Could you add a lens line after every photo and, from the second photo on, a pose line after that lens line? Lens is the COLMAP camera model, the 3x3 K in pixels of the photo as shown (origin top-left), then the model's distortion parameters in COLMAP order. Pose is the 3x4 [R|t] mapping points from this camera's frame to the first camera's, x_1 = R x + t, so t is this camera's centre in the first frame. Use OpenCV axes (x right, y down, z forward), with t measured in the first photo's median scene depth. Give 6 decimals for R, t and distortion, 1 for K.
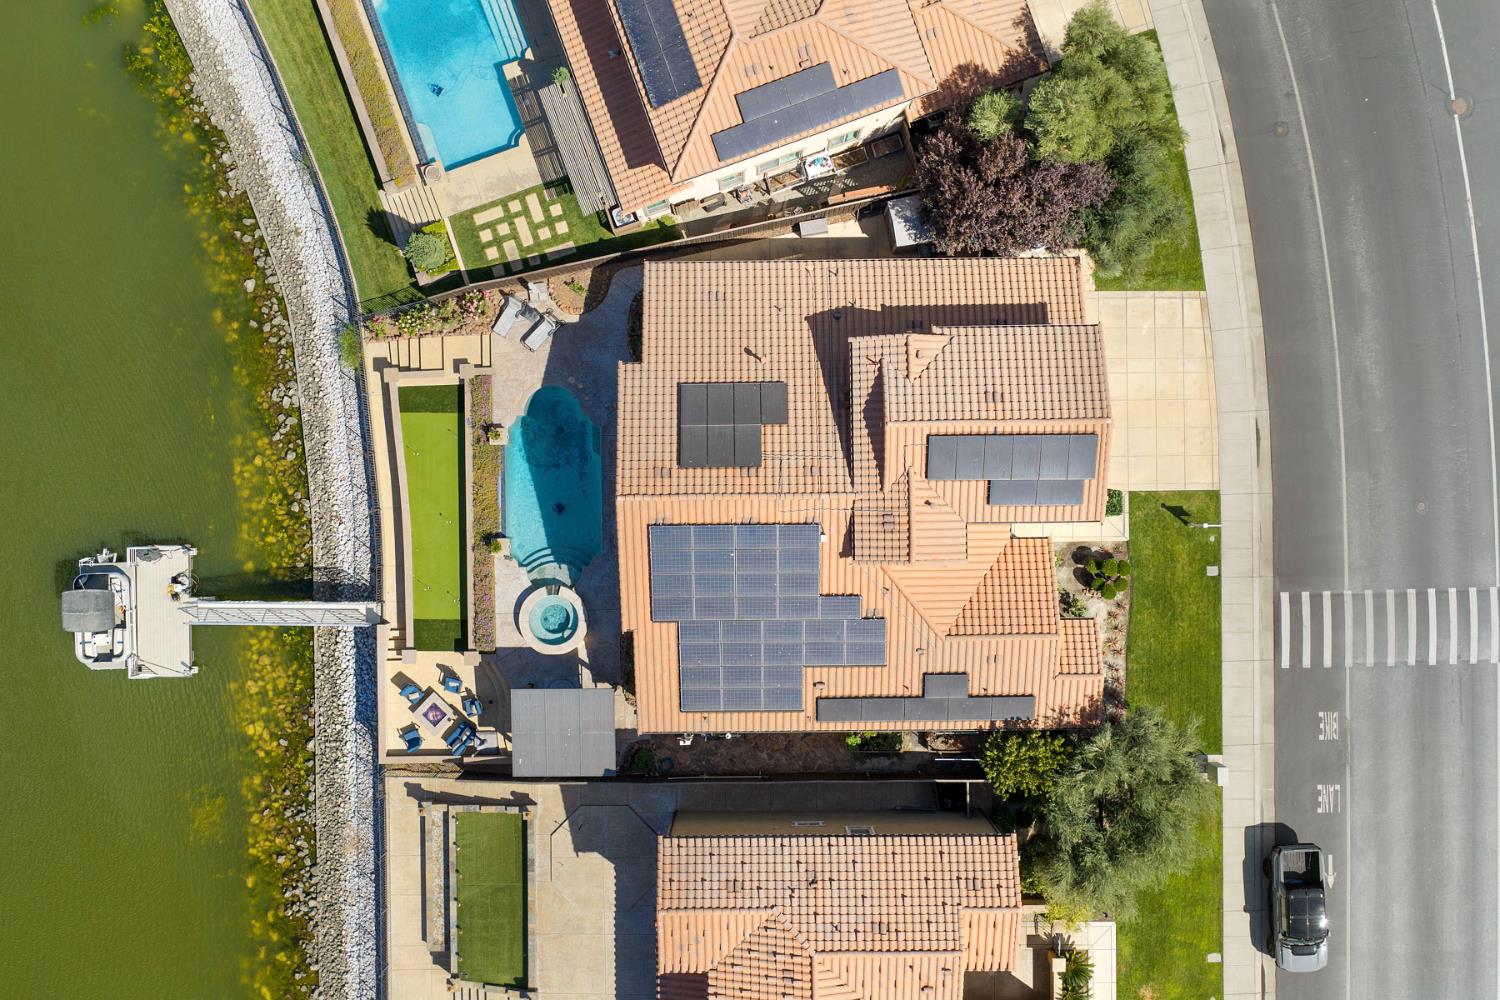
lens RADIAL K [[1242.8, 0, 753.8], [0, 1242.8, 502.7], [0, 0, 1]] dist [0.010934, -0.023711]
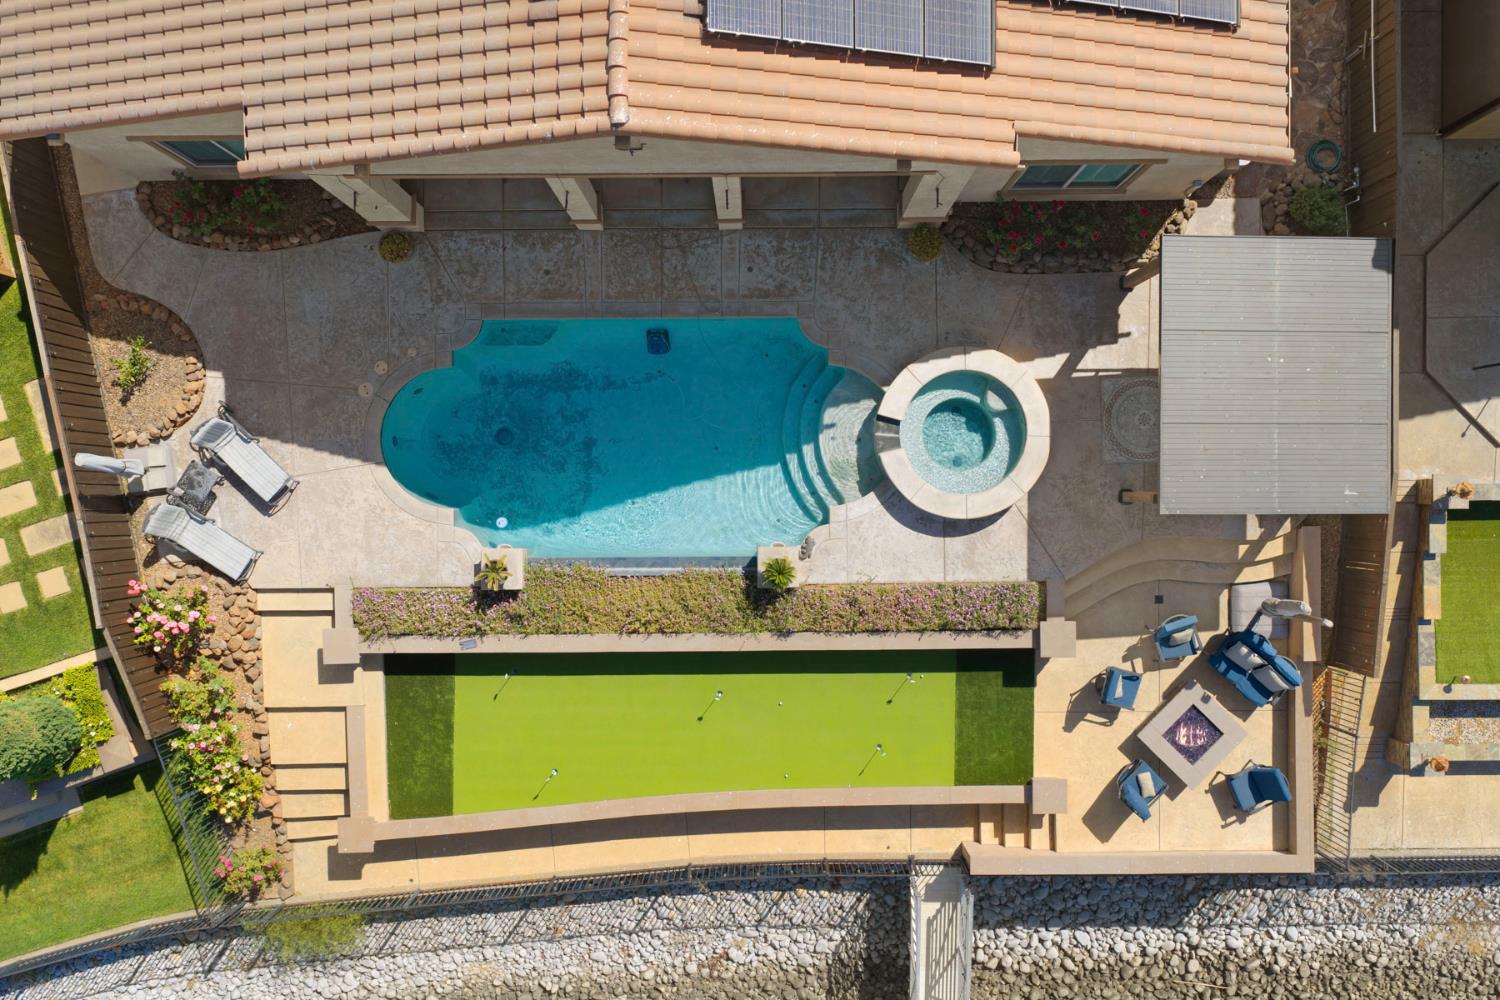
lens RADIAL K [[1242.8, 0, 757.1], [0, 1242.8, 502.7], [0, 0, 1]] dist [0.010934, -0.023711]
pose [[0.005492, -0.999985, 0.000498, -0.182017], [0.999961, 0.005488, -0.006975, 0.030738], [0.006972, 0.000536, 0.999976, 0.593625]]
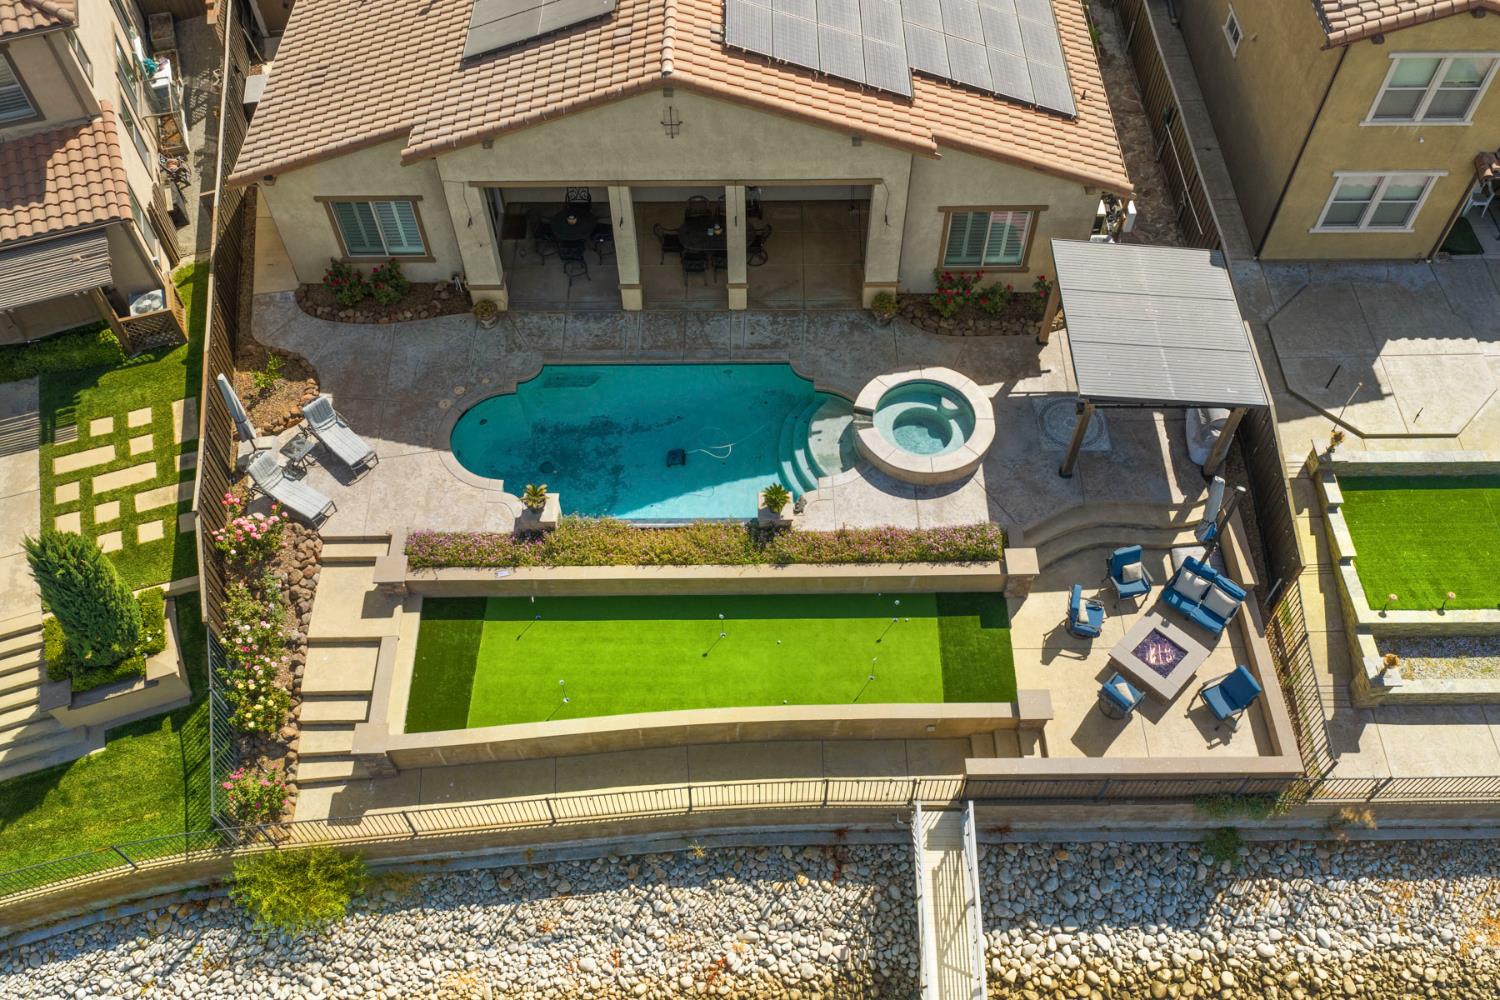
lens RADIAL K [[1242.8, 0, 754.5], [0, 1242.8, 510.5], [0, 0, 1]] dist [0.010934, -0.023711]
pose [[0.007138, -0.810770, 0.585321, -0.473875], [0.999931, 0.000326, -0.011742, 0.032423], [0.009329, 0.585365, 0.810716, 0.613399]]
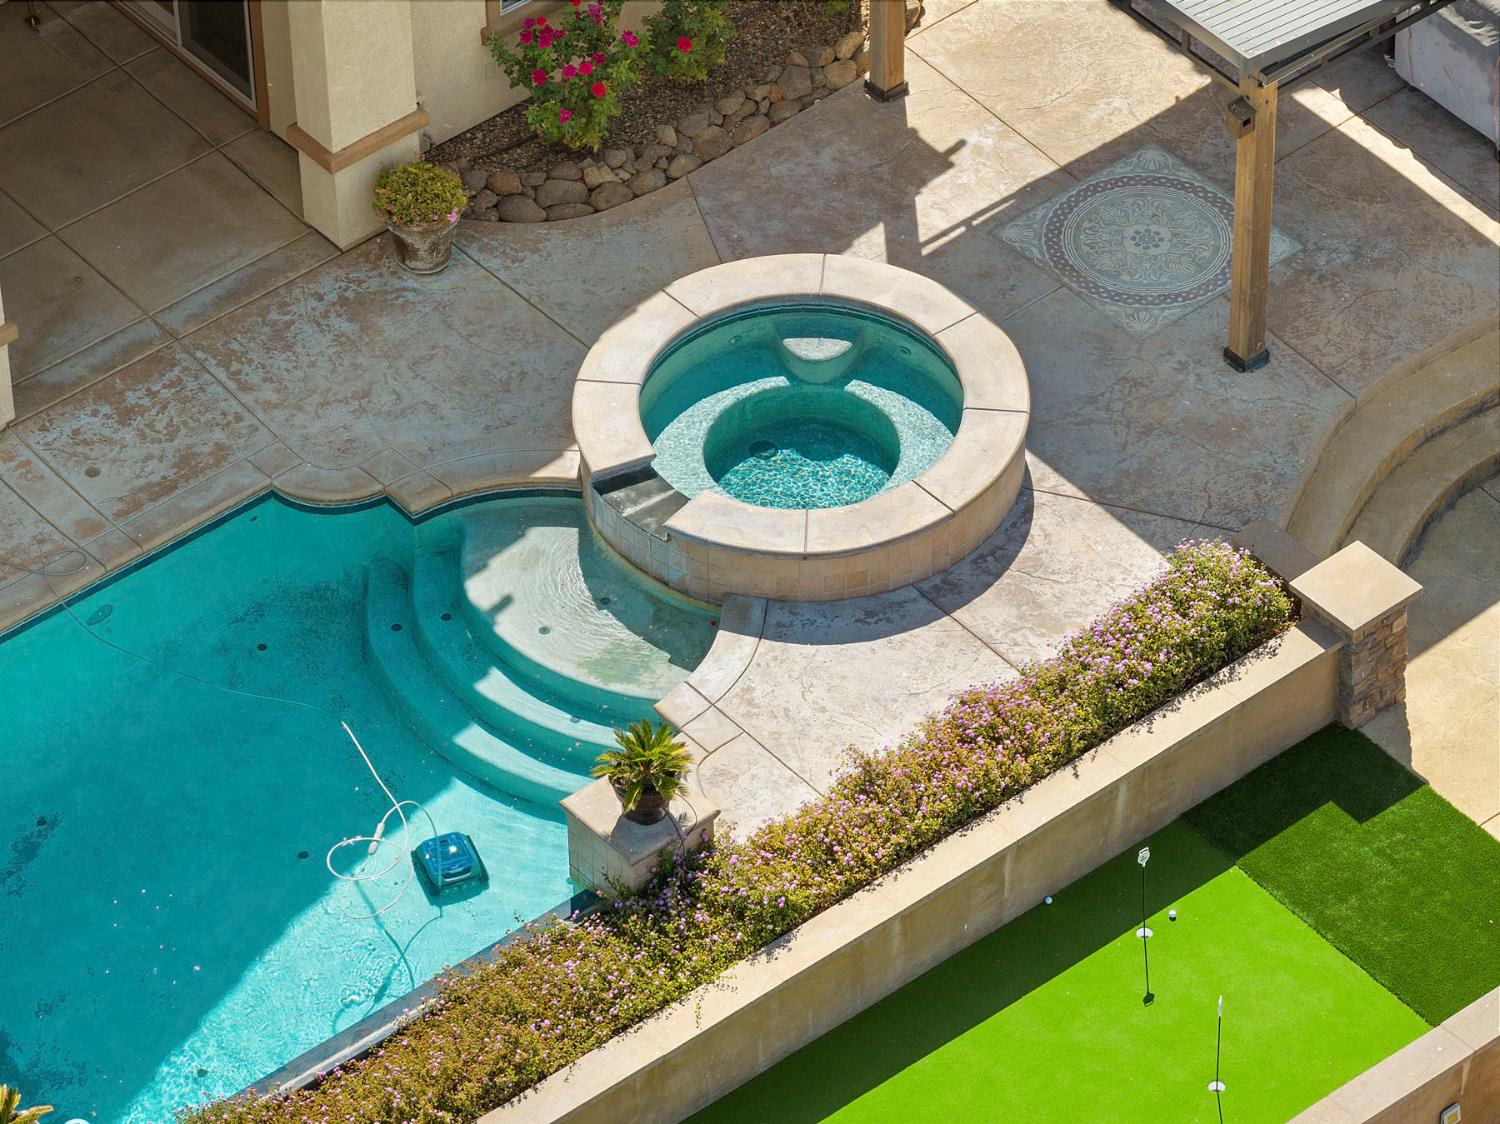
lens RADIAL K [[7538.3, 0, 751.9], [0, 7538.3, 567.5], [0, 0, 1]] dist [-0.103144, 0.000000]
pose [[-0.626445, -0.507052, 0.592001, -0.703519], [0.779002, -0.433460, 0.453065, -0.331448], [0.026881, 0.744990, 0.666533, 0.396086]]
